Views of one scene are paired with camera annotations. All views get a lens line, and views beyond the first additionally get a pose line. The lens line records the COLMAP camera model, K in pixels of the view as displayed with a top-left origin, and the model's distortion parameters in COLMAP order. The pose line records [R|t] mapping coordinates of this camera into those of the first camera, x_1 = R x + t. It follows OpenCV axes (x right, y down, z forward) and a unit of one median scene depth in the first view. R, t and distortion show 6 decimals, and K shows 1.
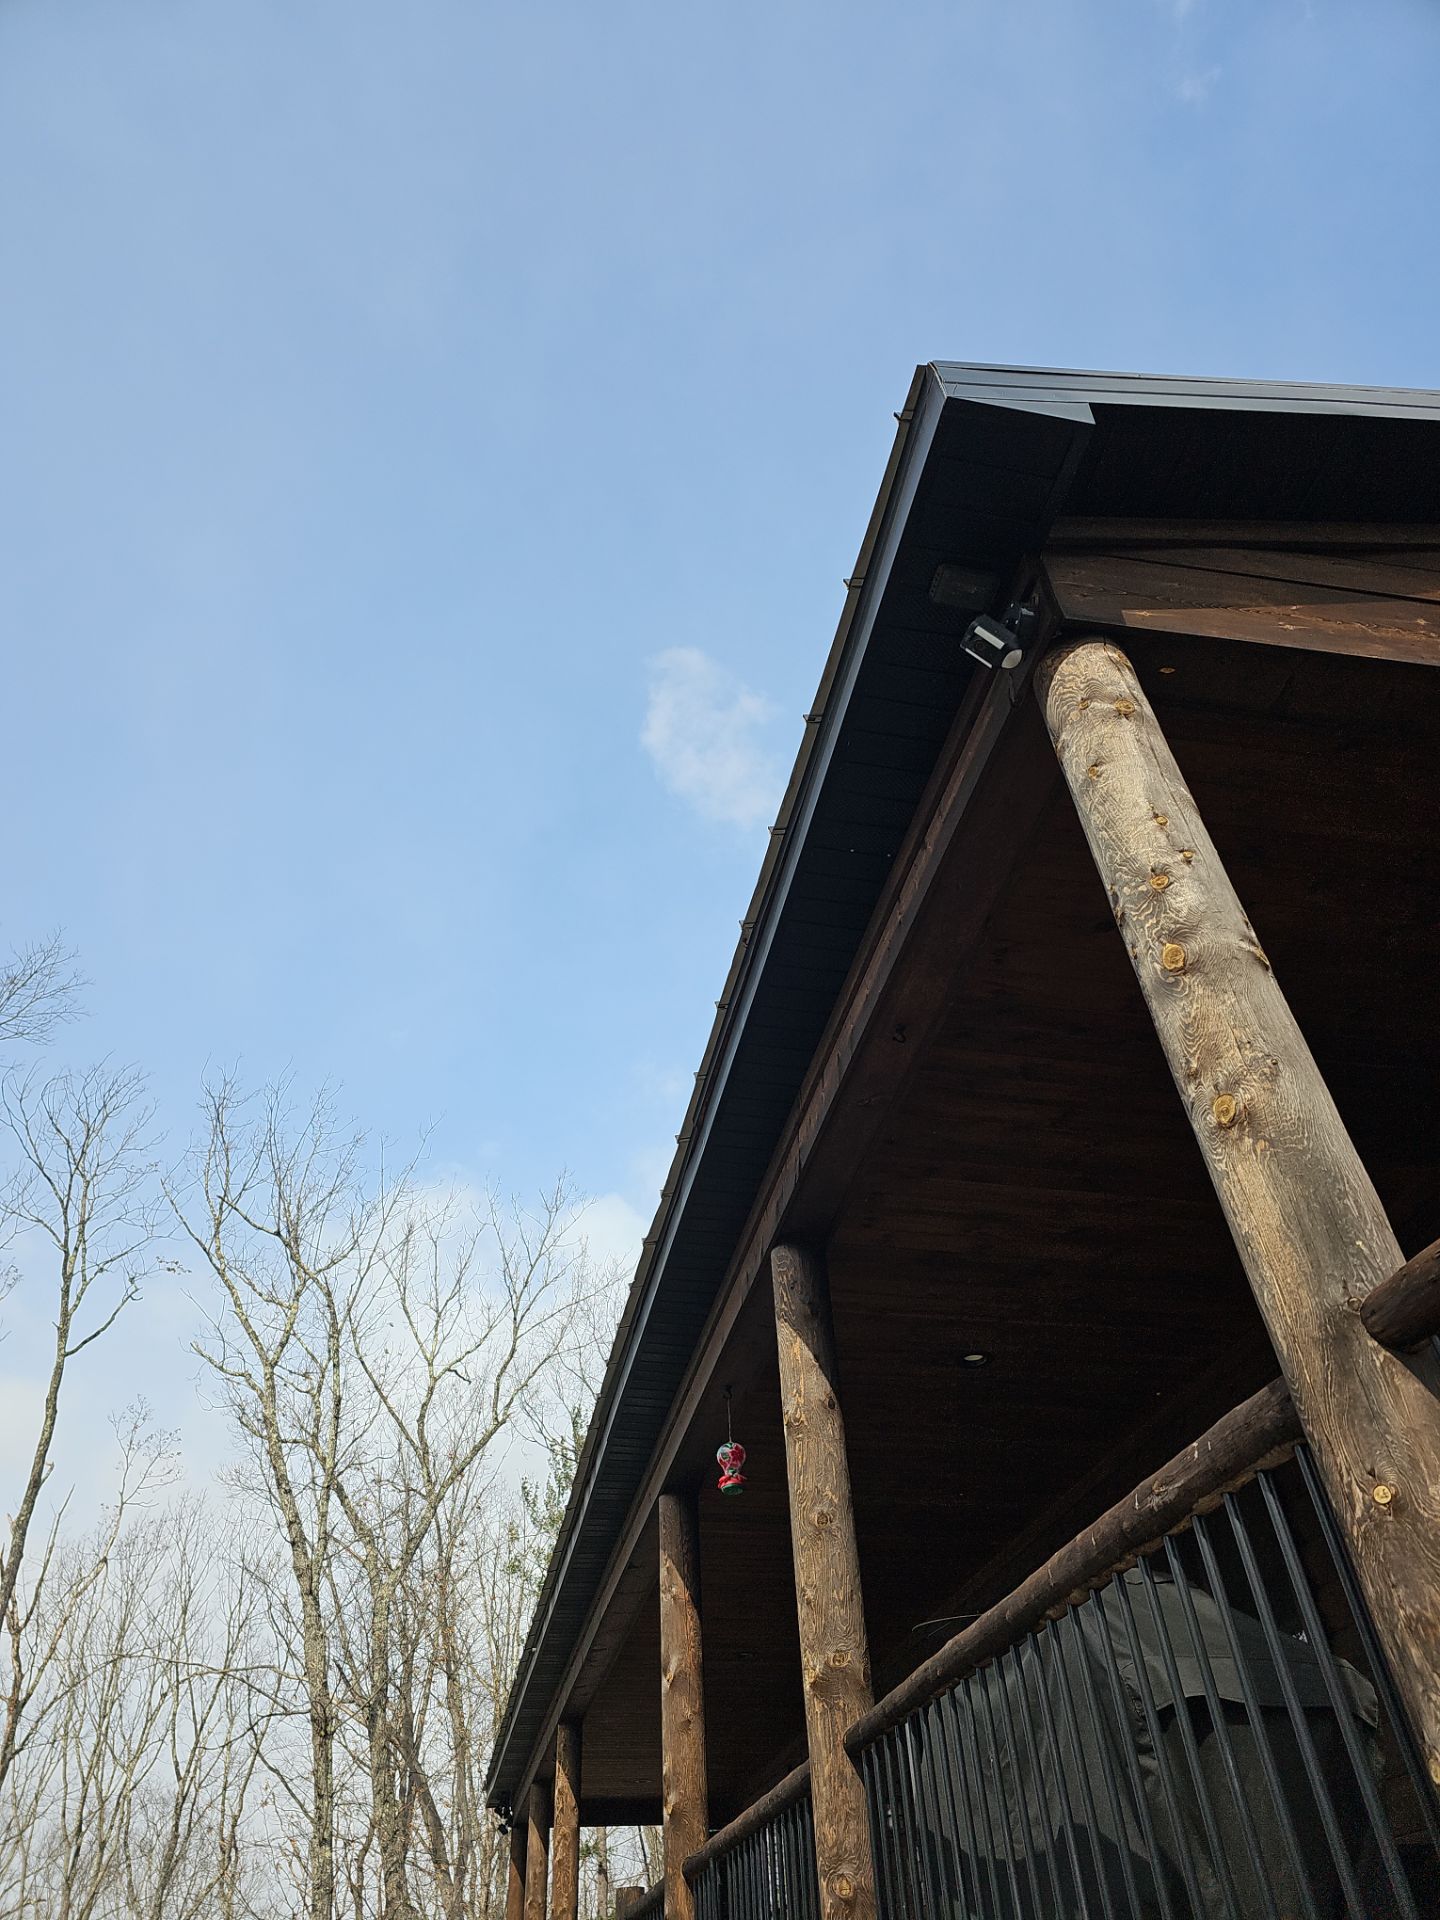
lens RADIAL K [[1269.2, 0, 720.0], [0, 1269.2, 960.0], [0, 0, 1]] dist [-0.002516, -0.004266]
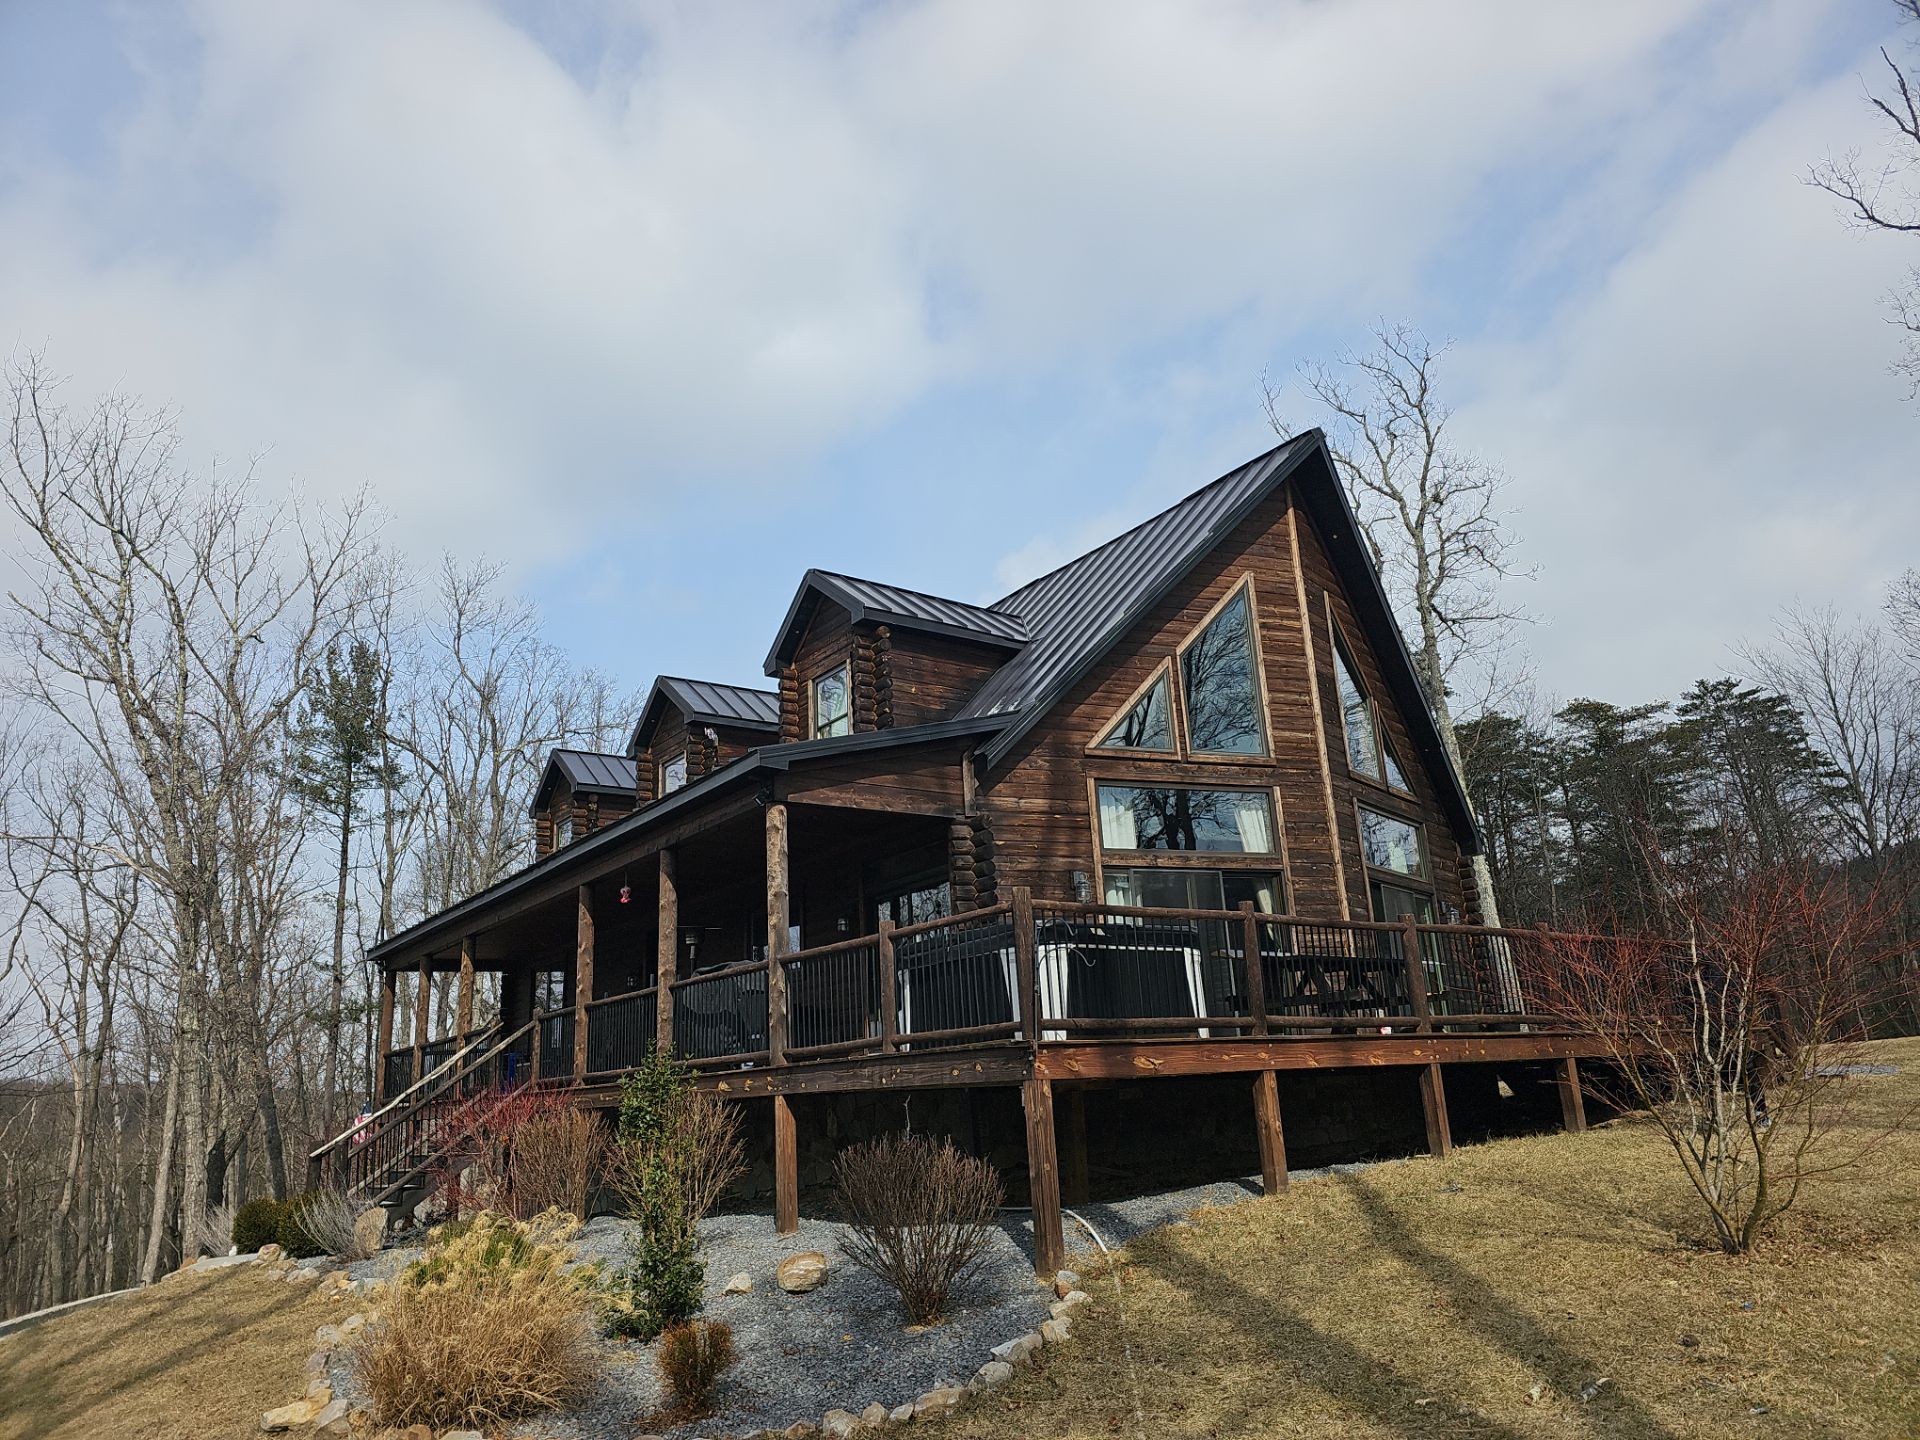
lens RADIAL K [[1269.2, 0, 960.0], [0, 1269.2, 720.0], [0, 0, 1]] dist [-0.002516, -0.004266]
pose [[0.902964, 0.105441, 0.416579, -0.163757], [-0.267915, 0.896084, 0.353914, -0.354394], [-0.335973, -0.431179, 0.837381, -0.451296]]
